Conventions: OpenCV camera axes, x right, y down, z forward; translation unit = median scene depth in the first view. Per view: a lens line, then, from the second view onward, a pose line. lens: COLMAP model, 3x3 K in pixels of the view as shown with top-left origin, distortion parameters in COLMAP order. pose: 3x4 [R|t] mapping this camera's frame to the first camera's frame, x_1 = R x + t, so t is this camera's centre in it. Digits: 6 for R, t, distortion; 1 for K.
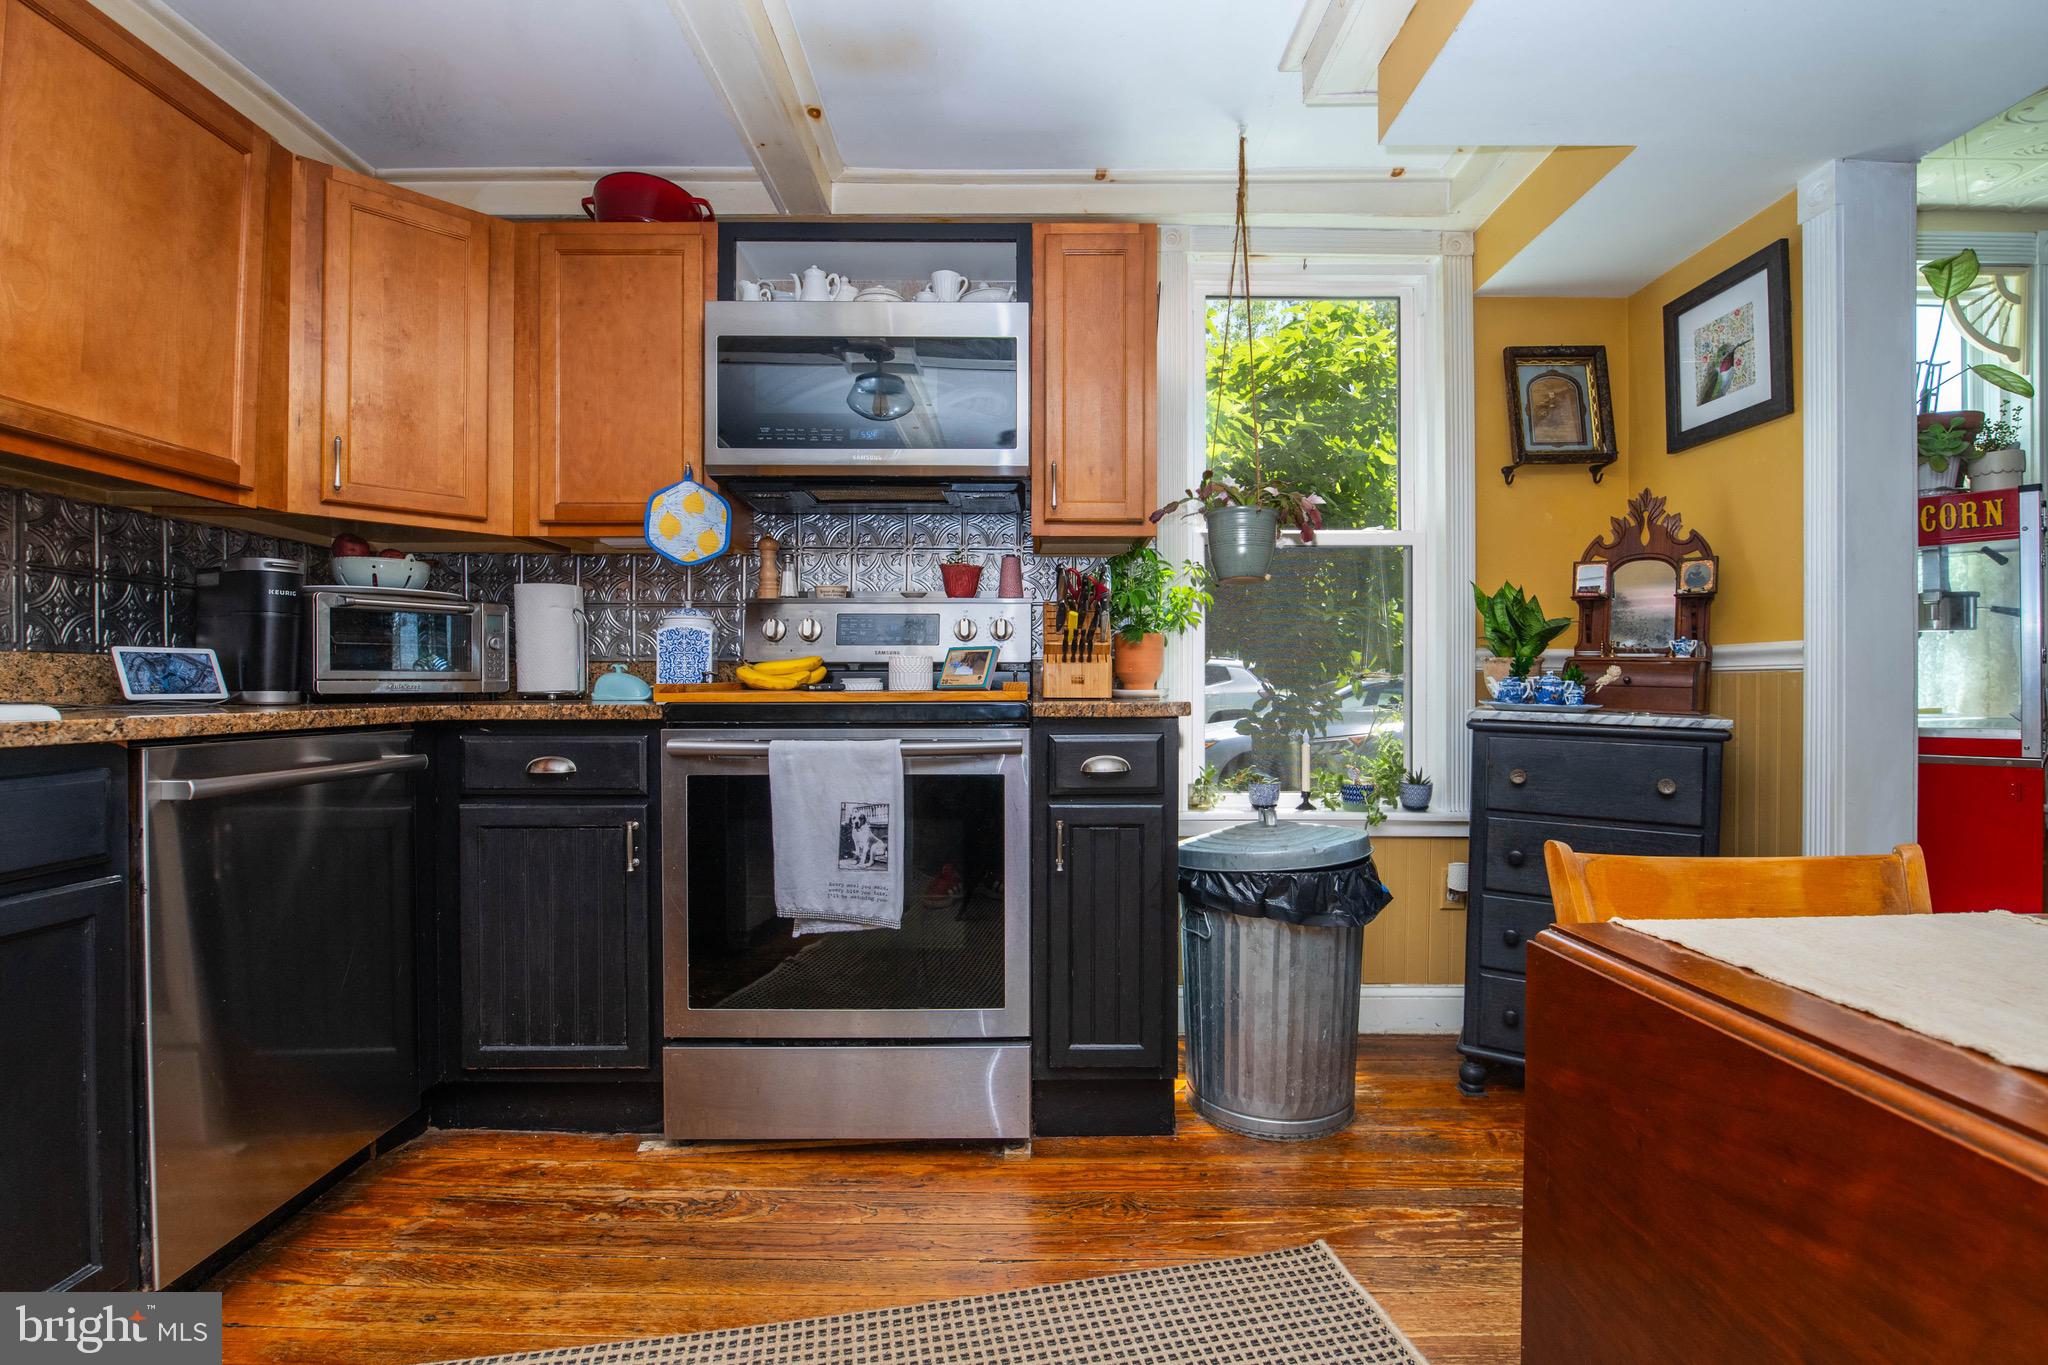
lens RADIAL K [[938.4, 0, 1038.1], [0, 938.4, 687.6], [0, 0, 1]] dist [-0.005248, -0.006281]
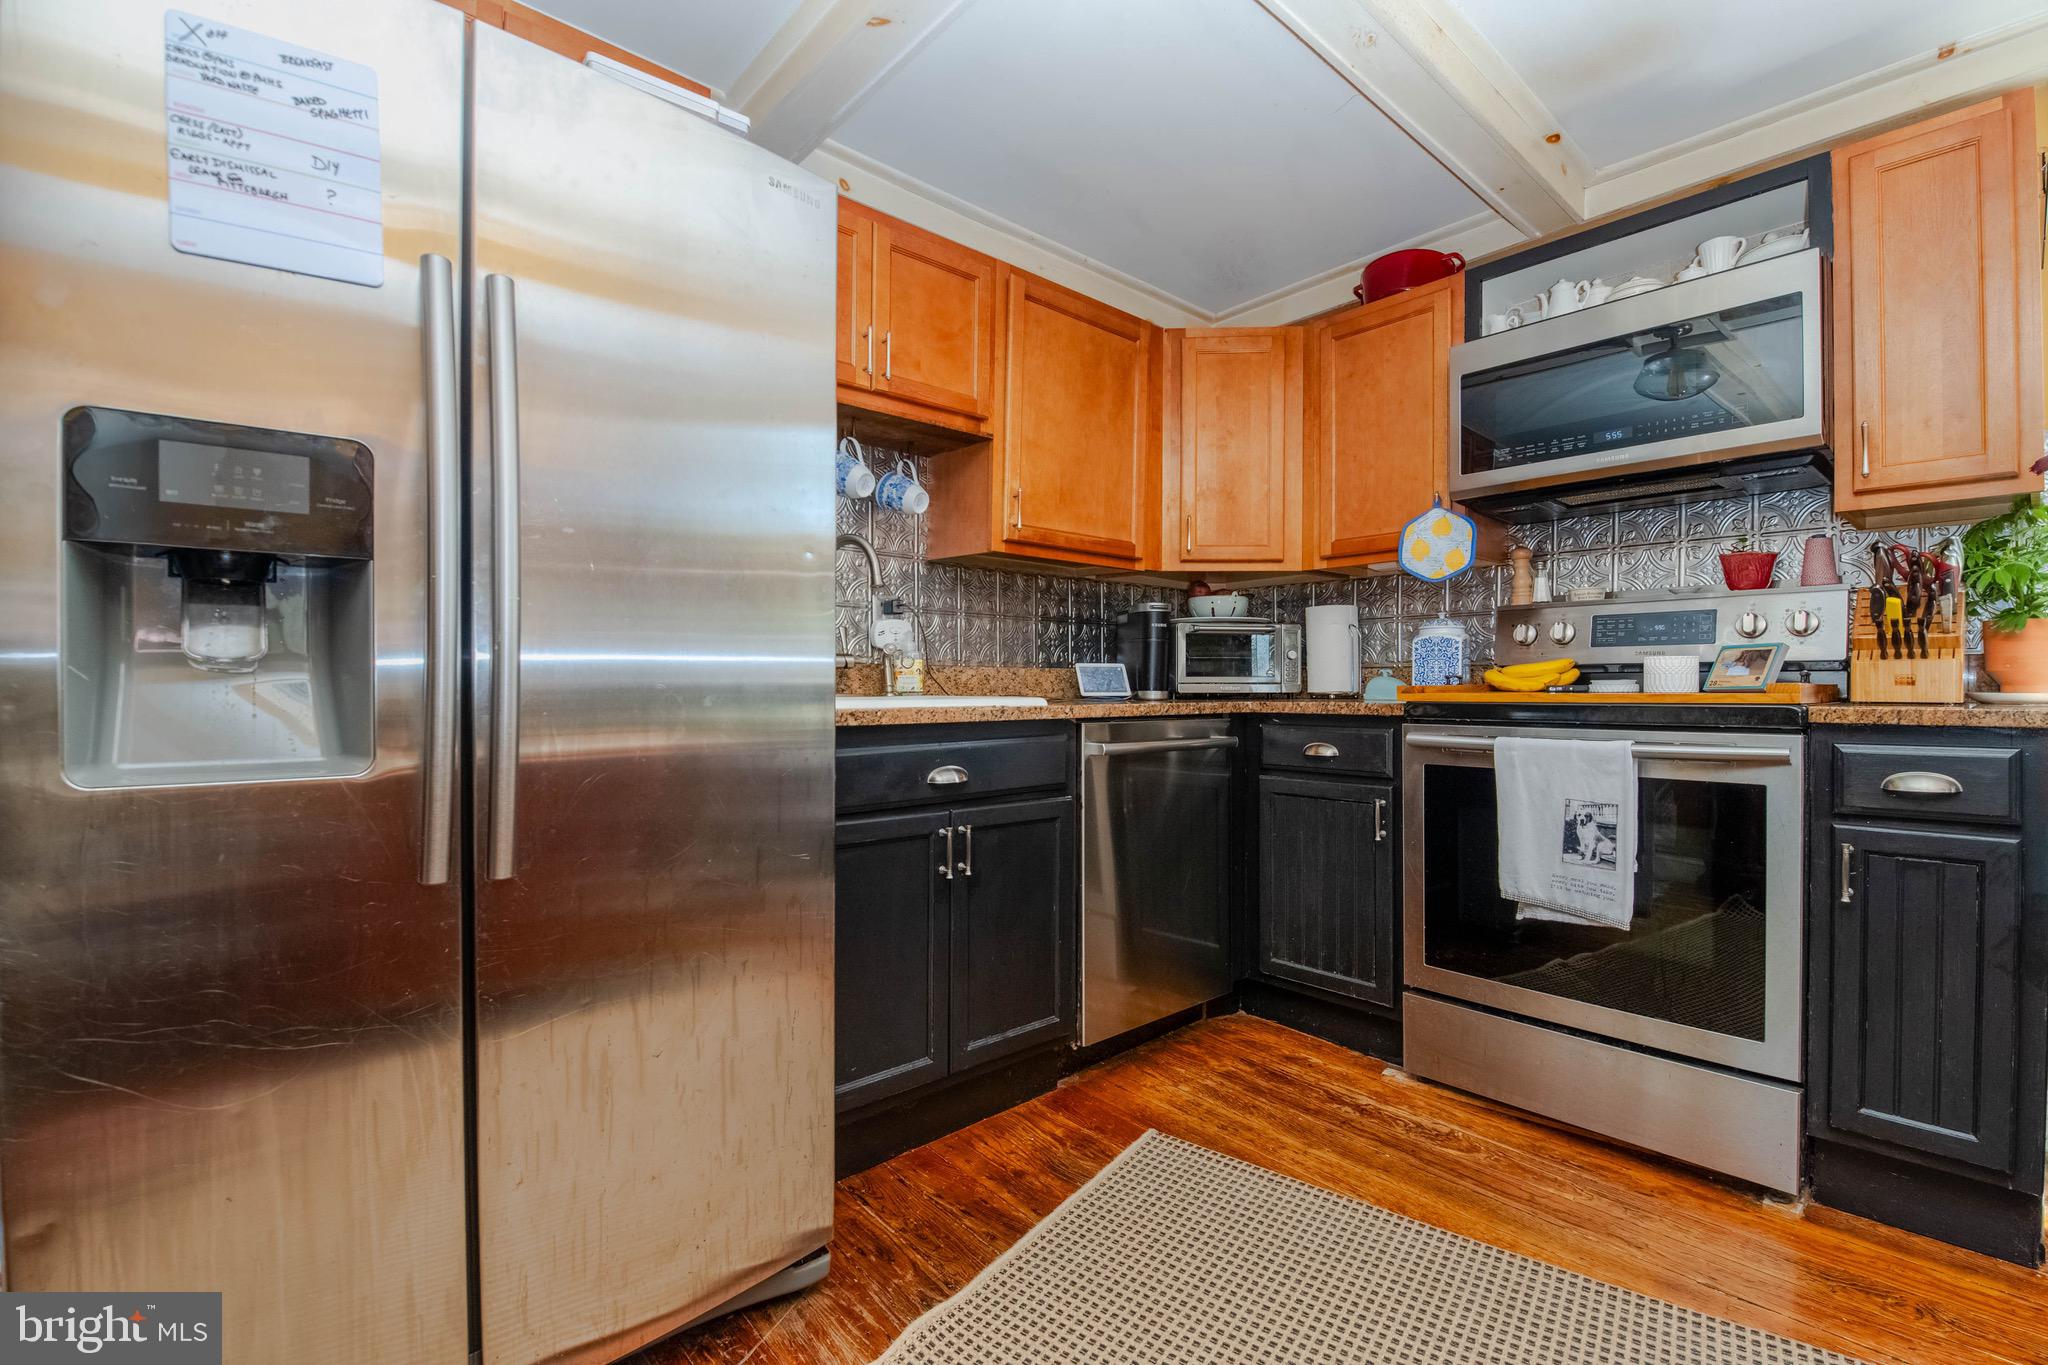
lens RADIAL K [[909.6, 0, 1029.5], [0, 909.6, 684.2], [0, 0, 1]] dist [-0.017447, -0.000395]
pose [[0.652889, -0.002766, -0.757448, 0.155148], [-0.002920, 0.999977, -0.006169, 0.002519], [0.757448, 0.006239, 0.652866, -0.105952]]
